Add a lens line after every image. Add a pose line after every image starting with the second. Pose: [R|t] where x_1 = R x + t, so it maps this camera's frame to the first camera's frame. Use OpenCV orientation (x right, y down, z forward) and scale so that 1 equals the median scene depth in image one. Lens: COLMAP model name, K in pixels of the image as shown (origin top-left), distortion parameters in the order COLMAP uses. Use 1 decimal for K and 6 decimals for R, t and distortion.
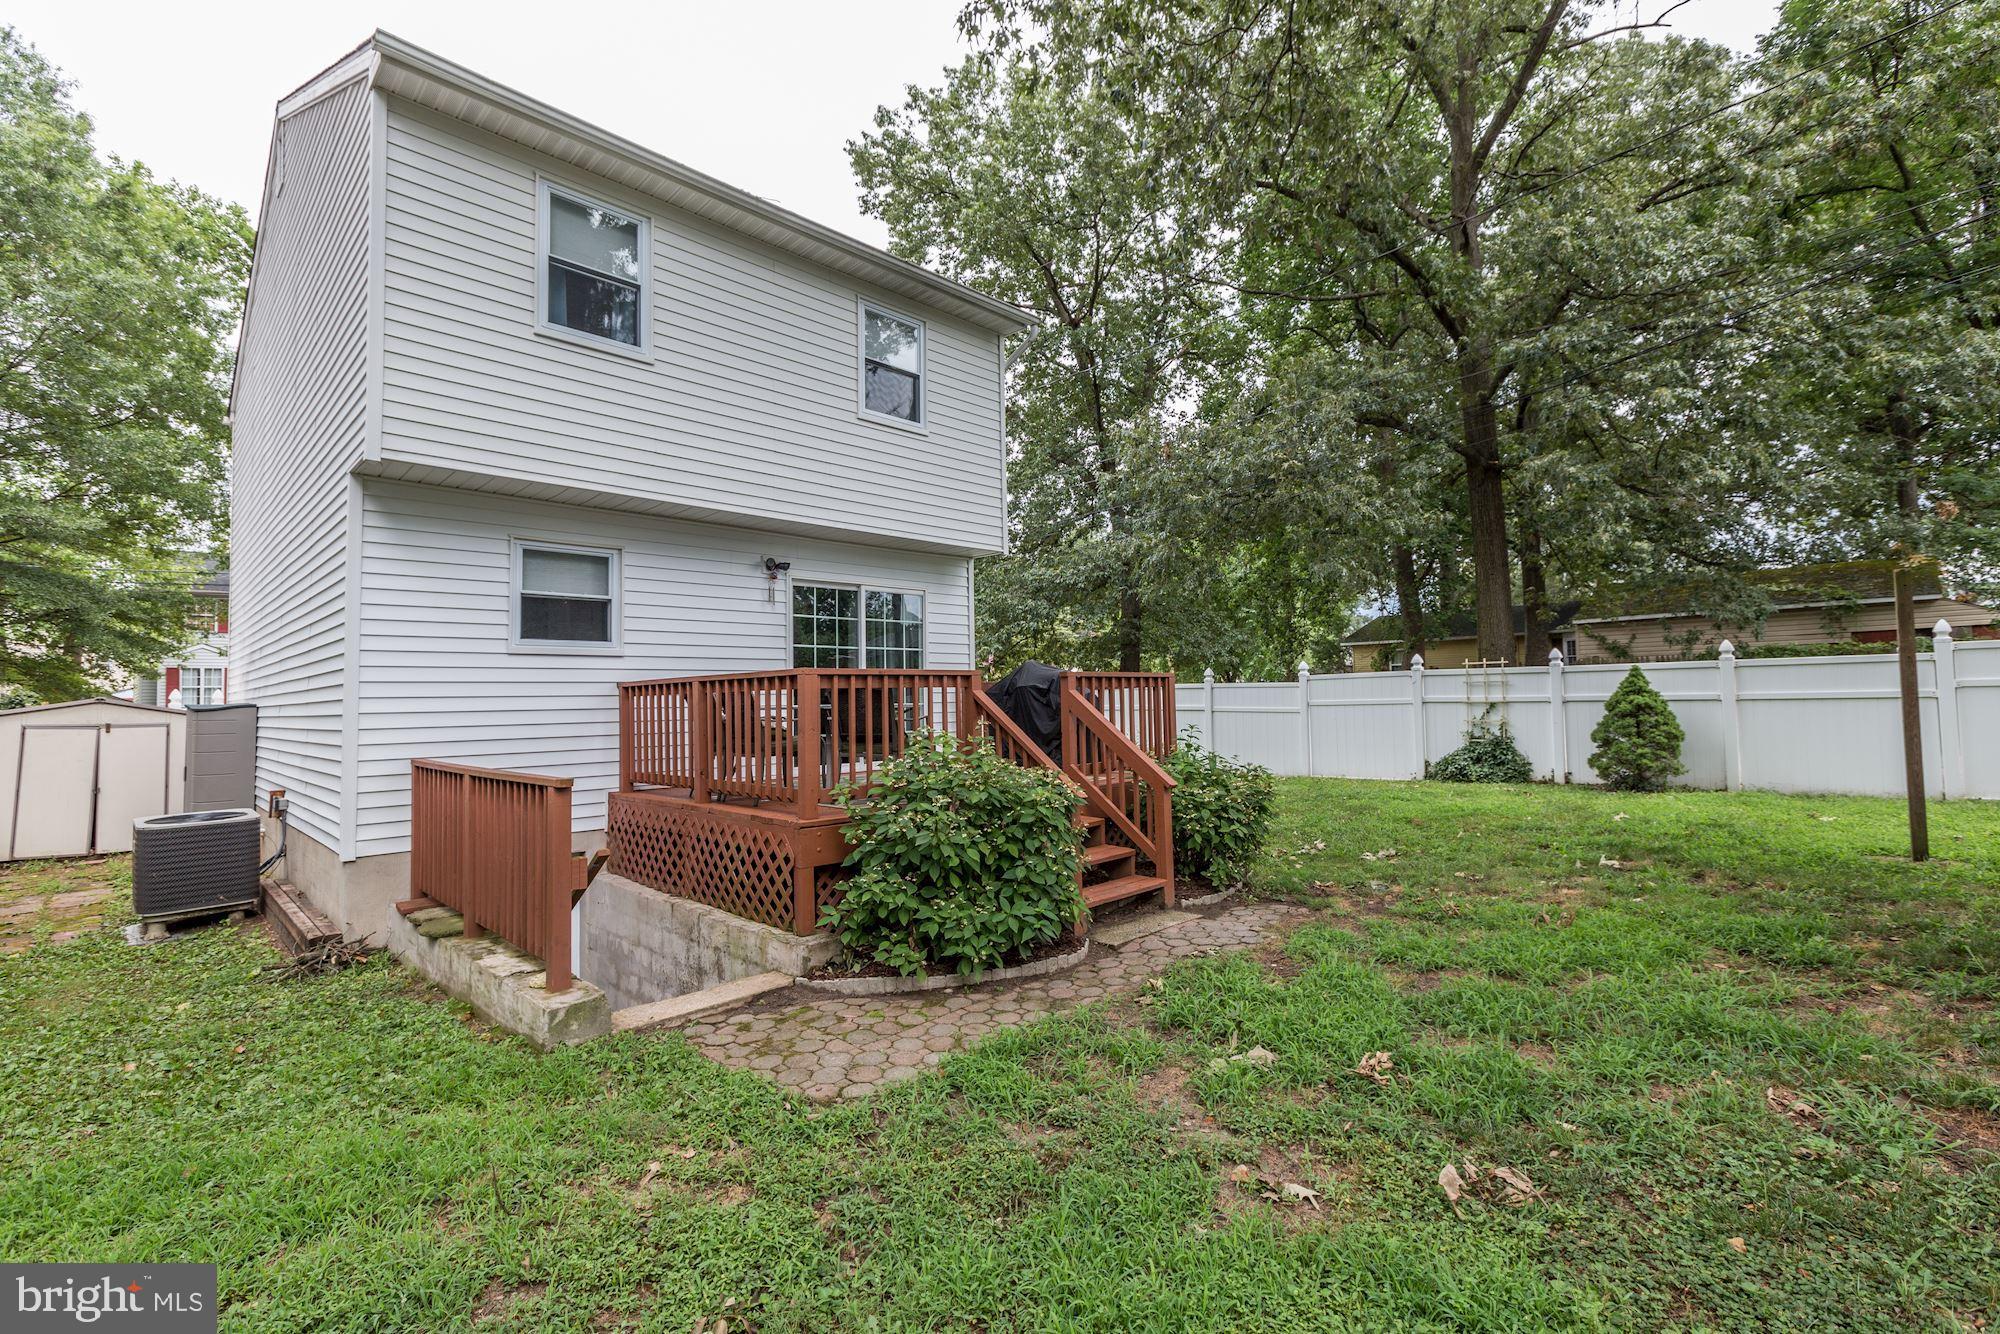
lens RADIAL K [[882.2, 0, 996.4], [0, 882.2, 676.7], [0, 0, 1]] dist [0.000197, 0.000054]
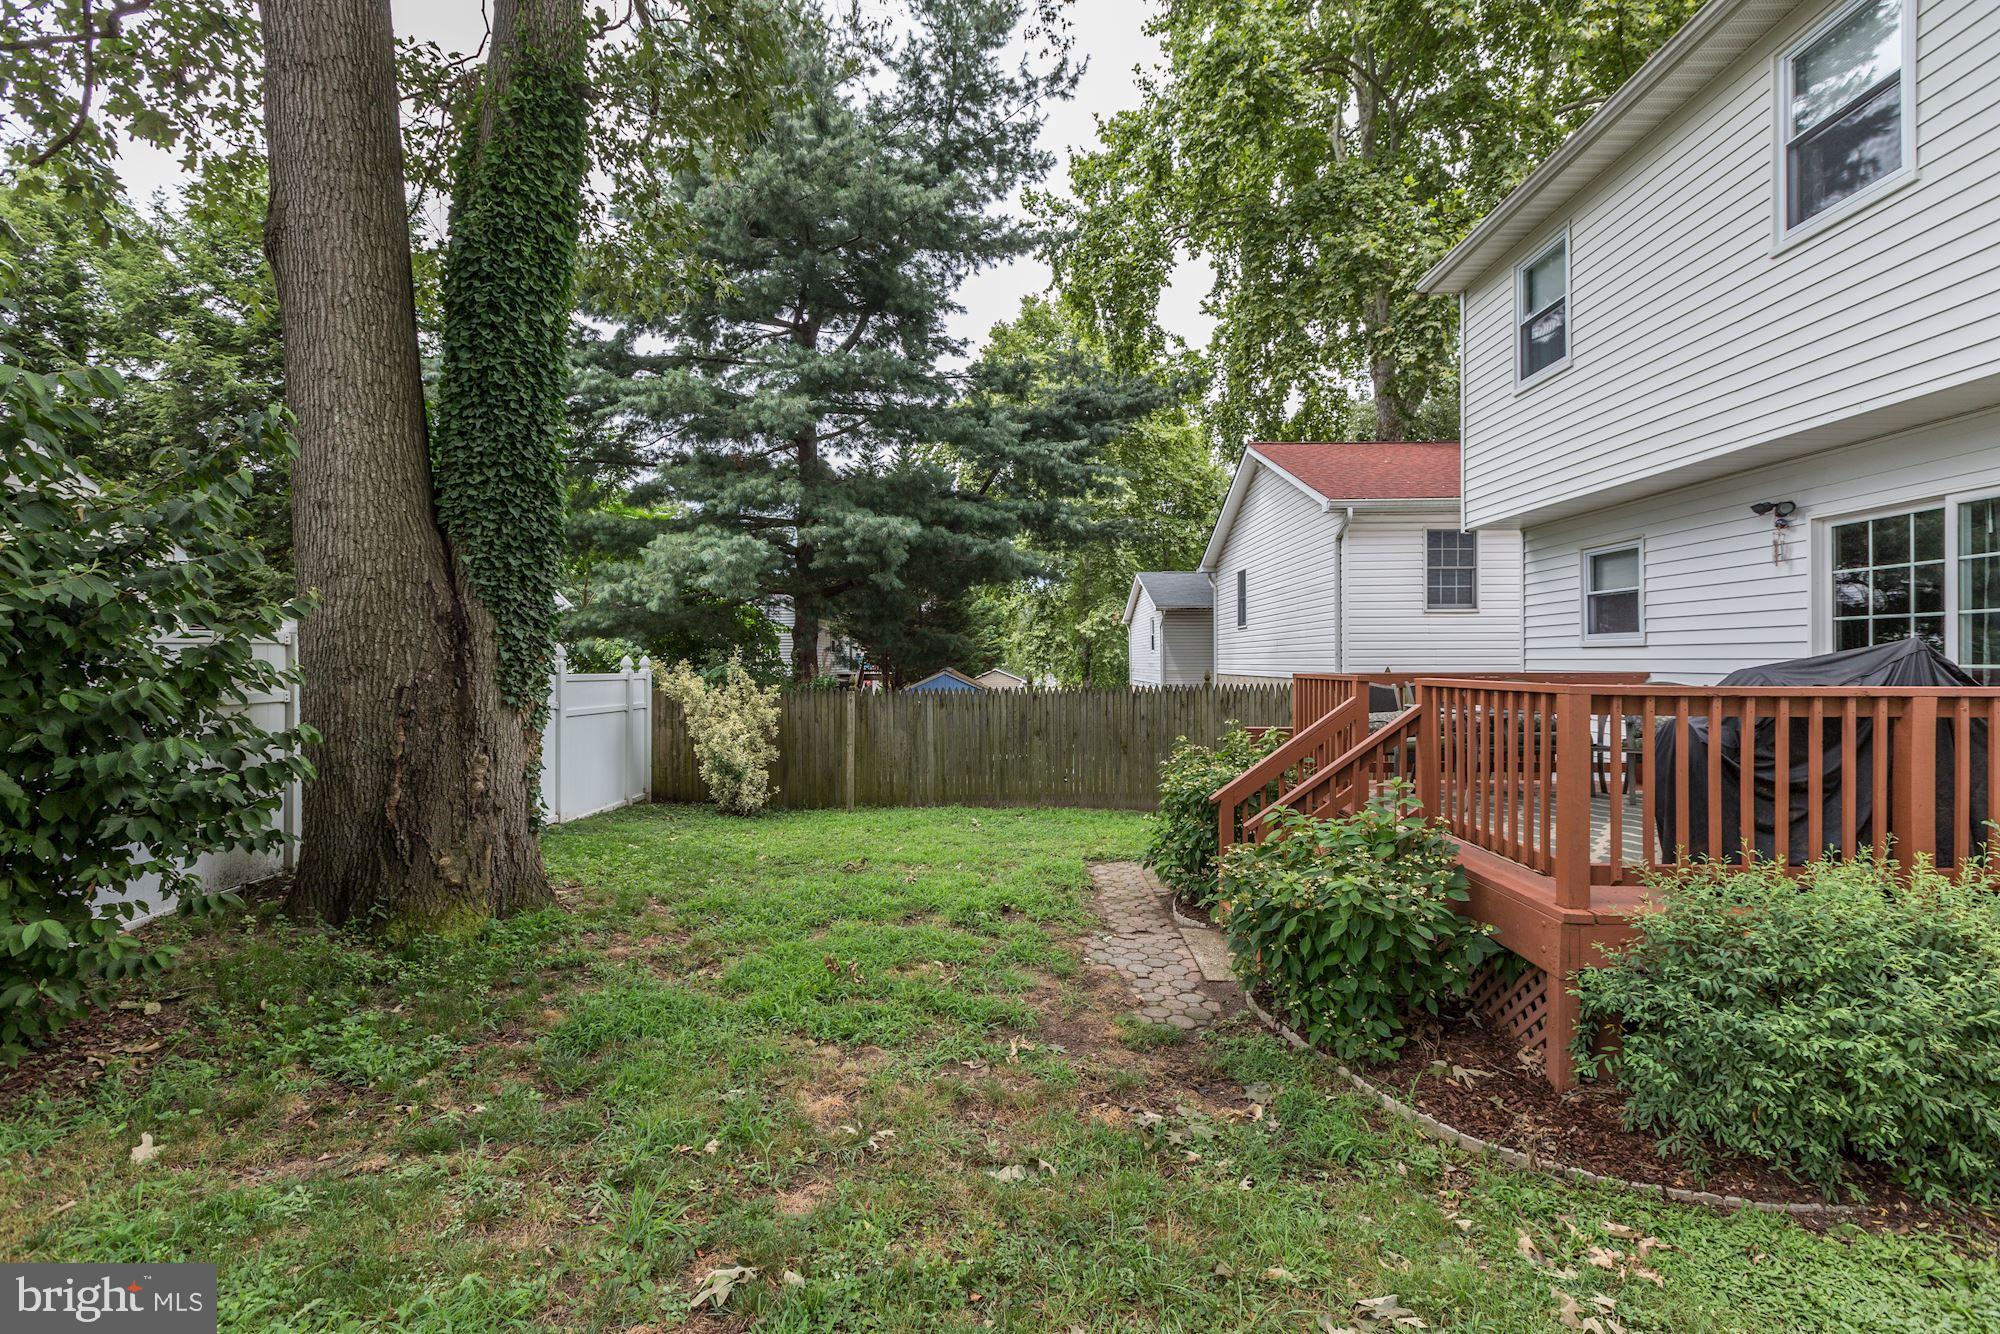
lens RADIAL K [[894.8, 0, 1002.2], [0, 894.8, 660.3], [0, 0, 1]] dist [0.002161, 0.000019]
pose [[-0.728678, 0.021580, -0.684516, 0.641909], [0.035591, 0.999346, -0.006381, -0.022371], [0.683931, -0.029012, -0.728970, 1.026905]]
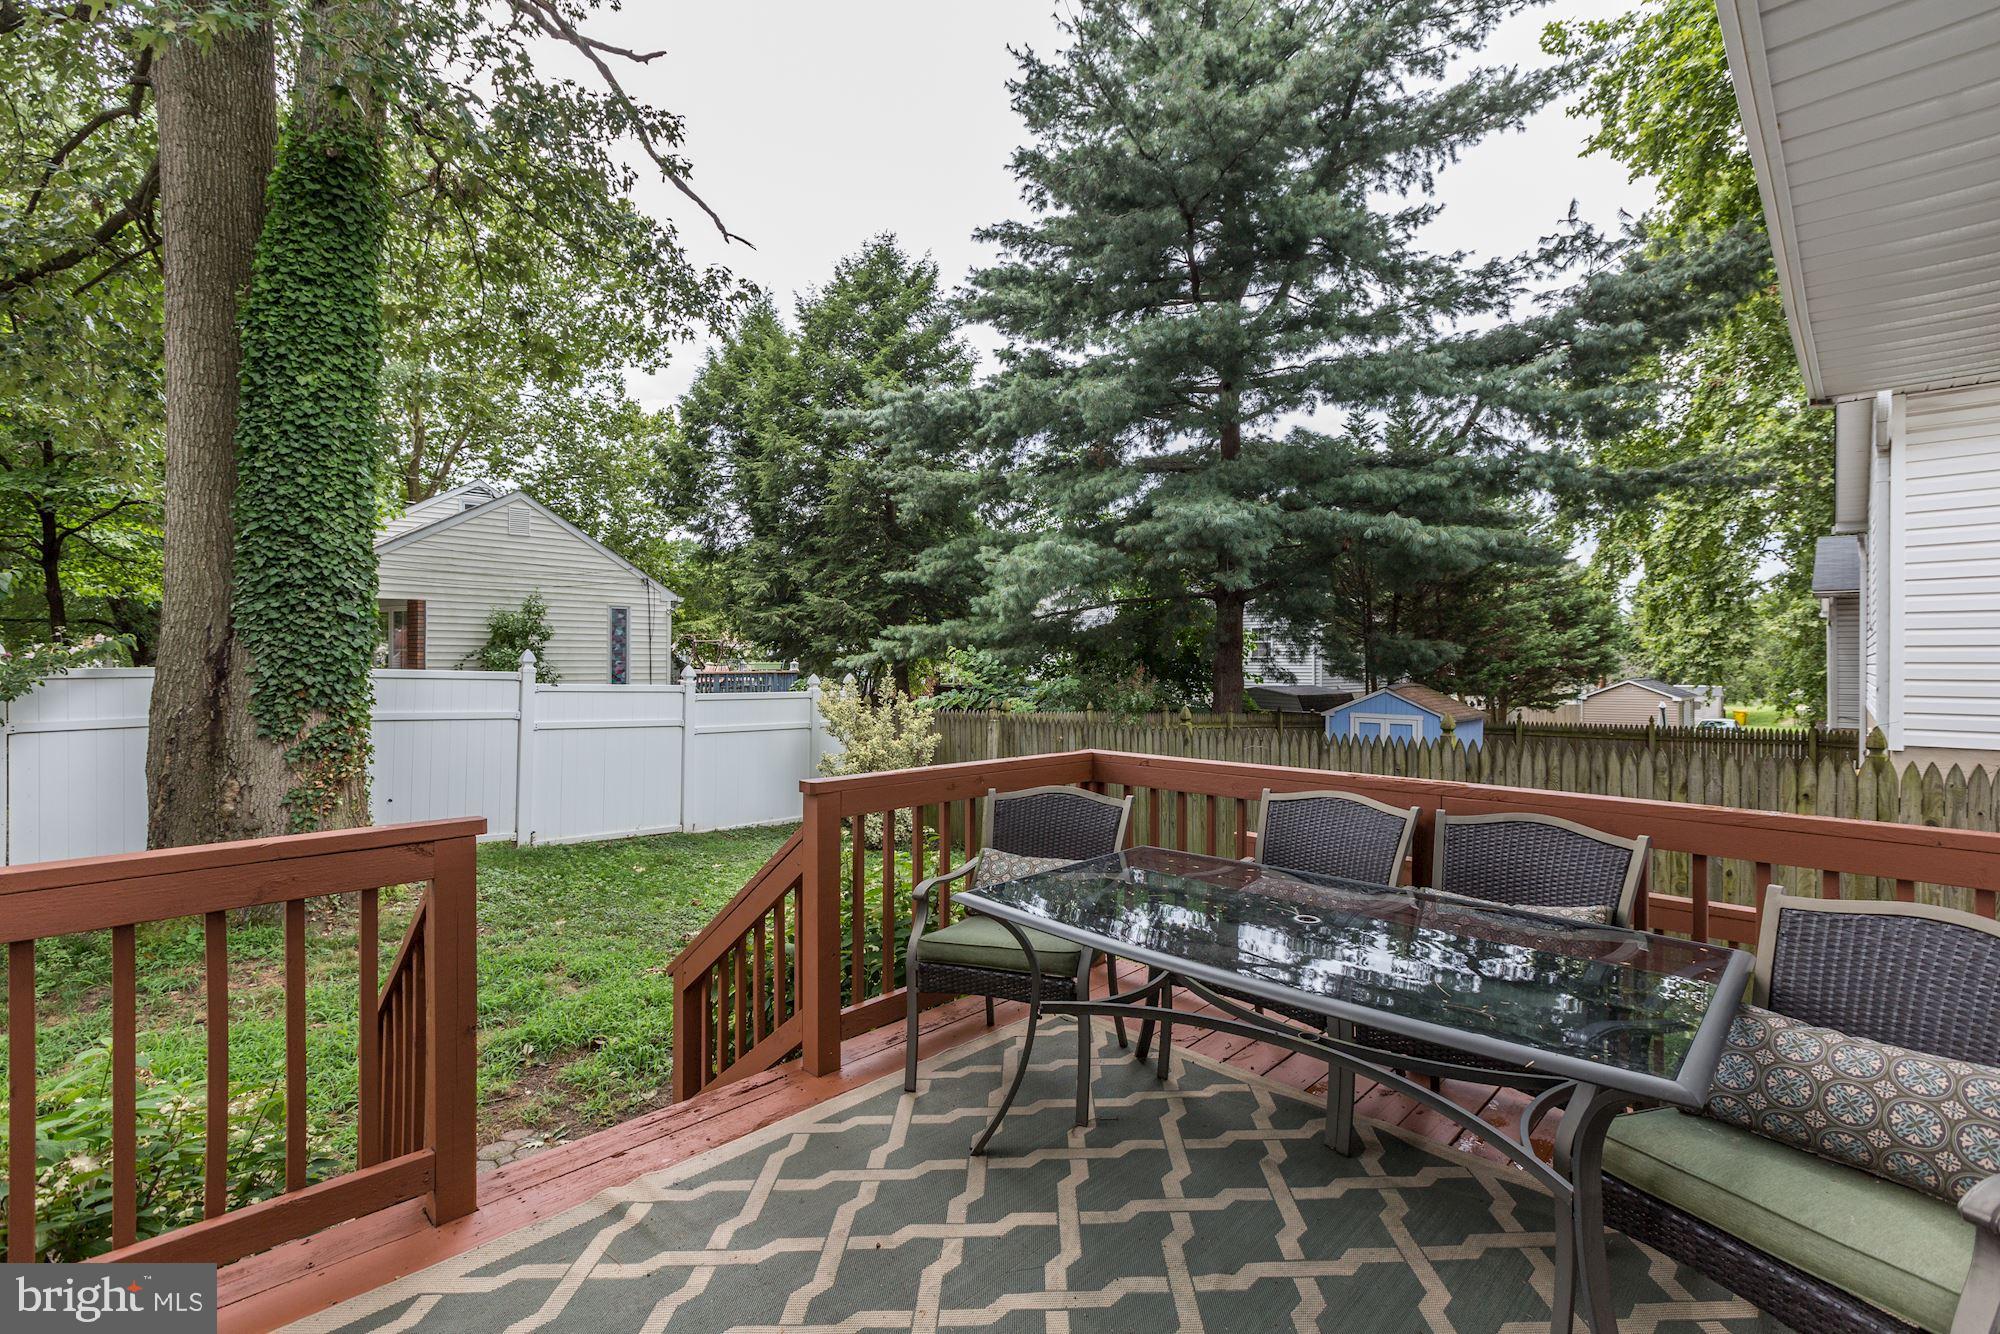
lens RADIAL K [[894.8, 0, 1002.2], [0, 894.8, 660.3], [0, 0, 1]] dist [0.002161, 0.000019]
pose [[-0.999830, 0.013807, -0.012228, -0.075237], [0.014097, 0.999614, -0.023952, -0.040830], [0.011892, -0.024120, -0.999638, 1.035097]]
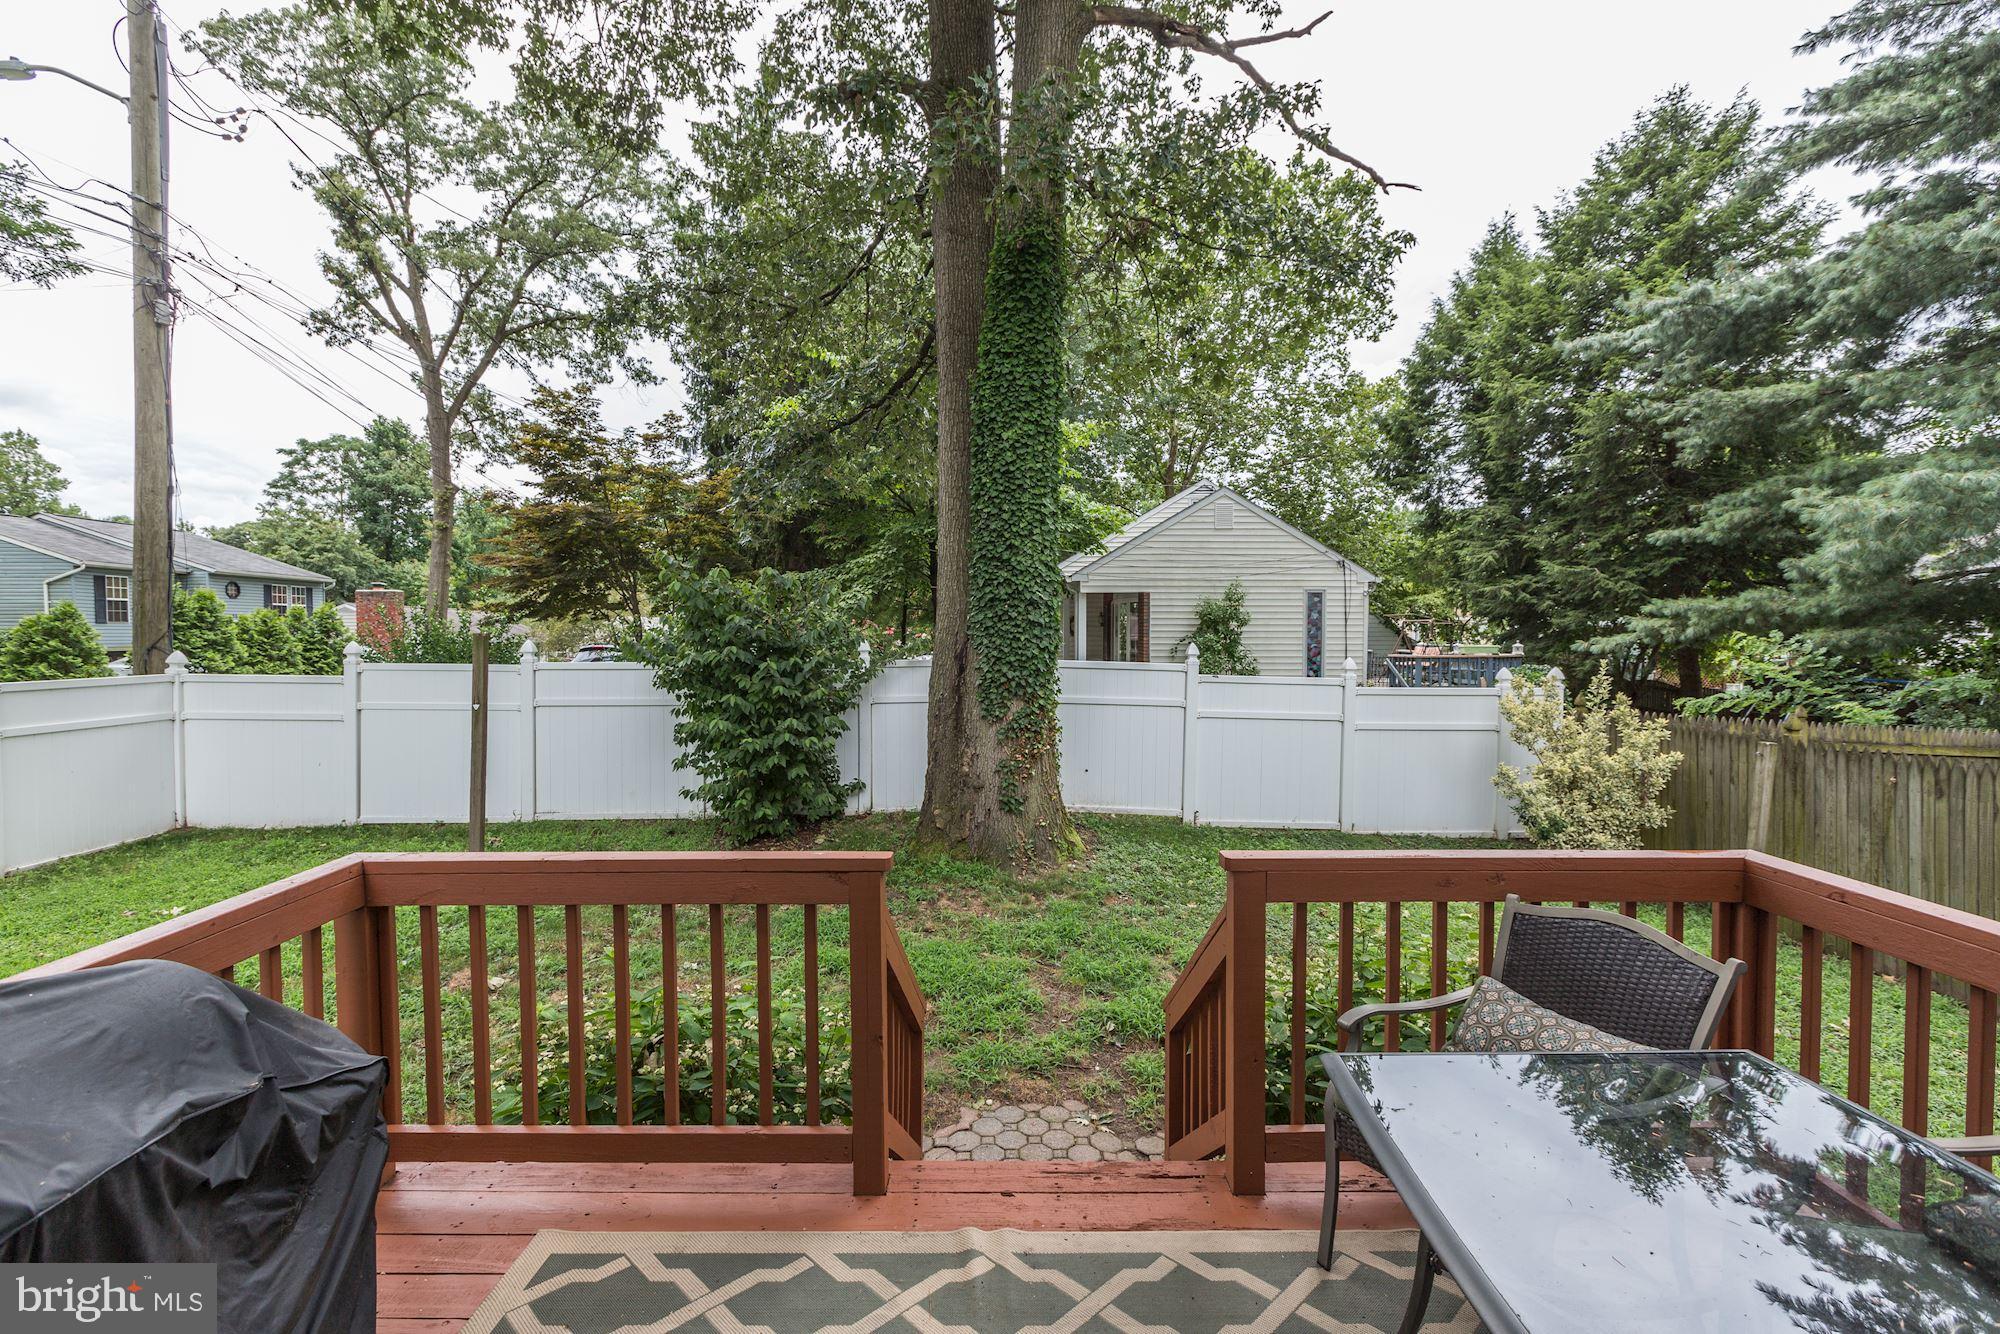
lens RADIAL K [[894.8, 0, 1002.2], [0, 894.8, 660.3], [0, 0, 1]] dist [0.002161, 0.000019]
pose [[-0.709118, -0.006441, 0.705061, -0.154683], [-0.003701, 0.999979, 0.005413, -0.067804], [-0.705080, 0.001229, -0.709126, 0.960584]]
